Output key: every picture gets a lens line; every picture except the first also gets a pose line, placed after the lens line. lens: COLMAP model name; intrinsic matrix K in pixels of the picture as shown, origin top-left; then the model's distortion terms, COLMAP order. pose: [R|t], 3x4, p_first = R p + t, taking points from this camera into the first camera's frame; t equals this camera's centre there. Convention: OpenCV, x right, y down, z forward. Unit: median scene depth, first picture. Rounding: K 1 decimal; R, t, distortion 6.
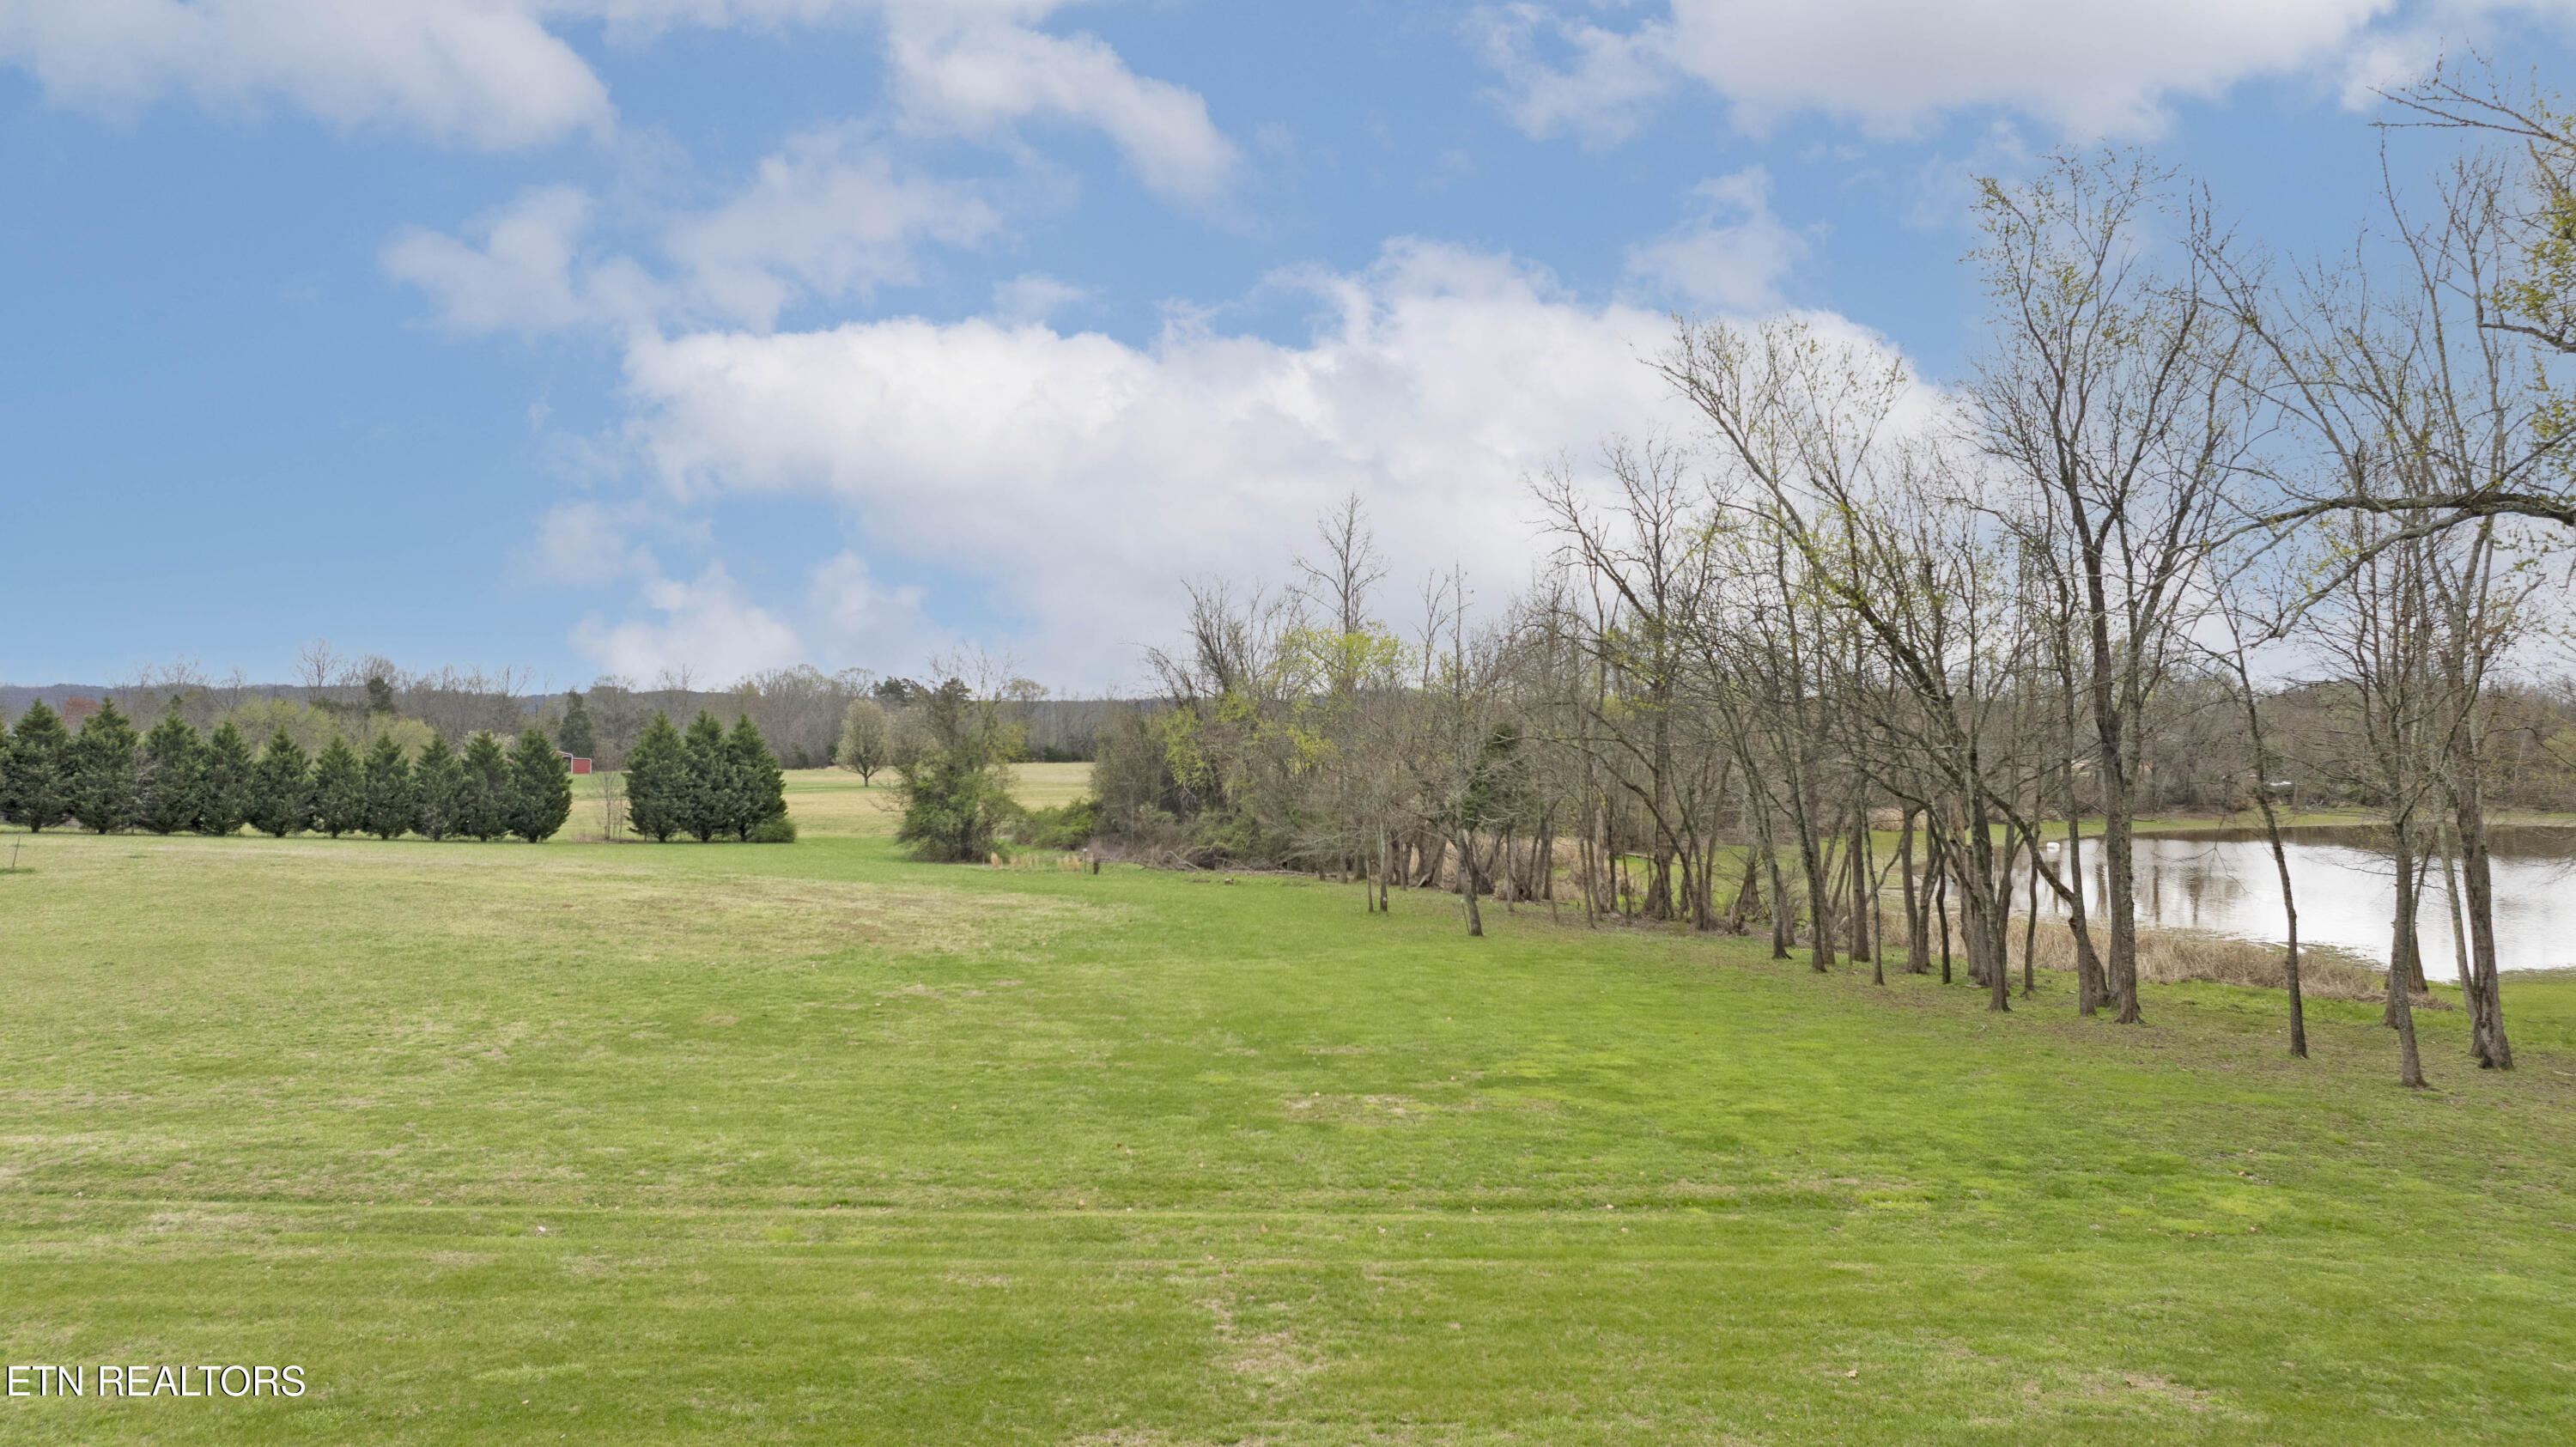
lens RADIAL K [[1796.8, 0, 1288.0], [0, 1796.8, 723.5], [0, 0, 1]] dist [0.000744, 0.004114]
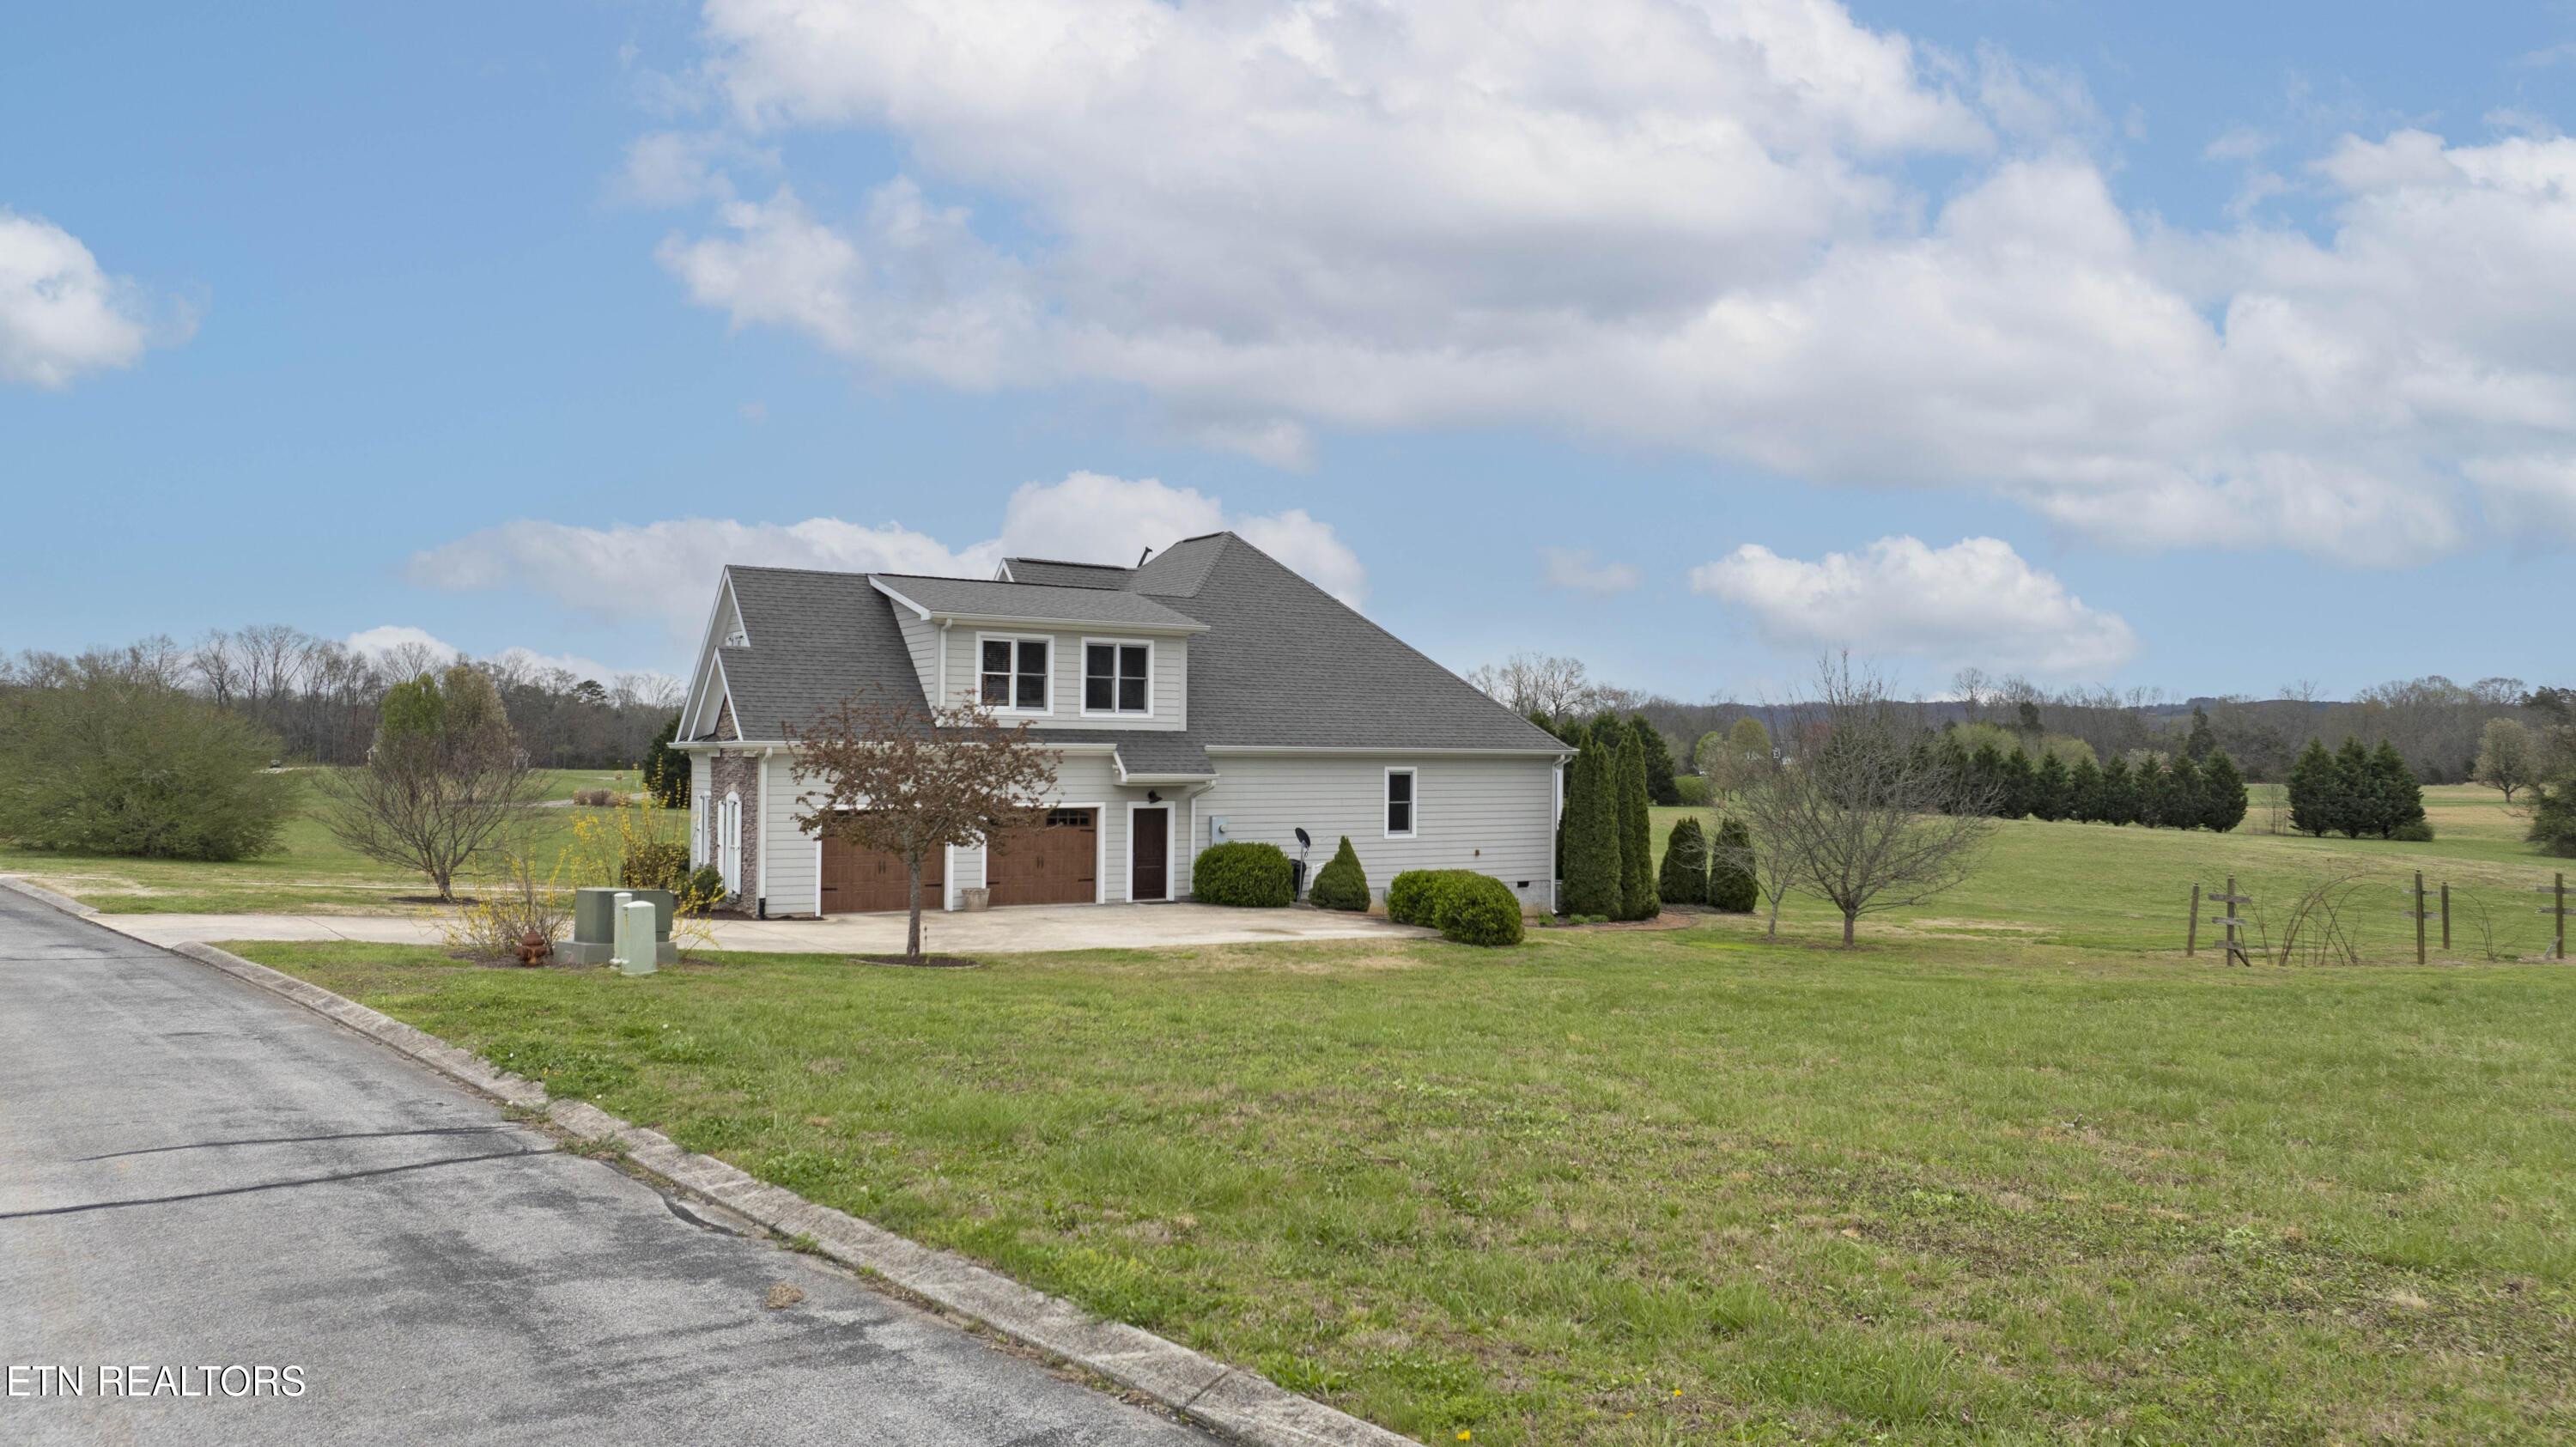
lens RADIAL K [[1796.8, 0, 1288.0], [0, 1796.8, 723.5], [0, 0, 1]] dist [0.000744, 0.004114]
pose [[0.674495, -0.009449, -0.738219, 0.120142], [0.004759, 0.999953, -0.008451, -0.009911], [0.738264, 0.002187, 0.674508, -0.460277]]
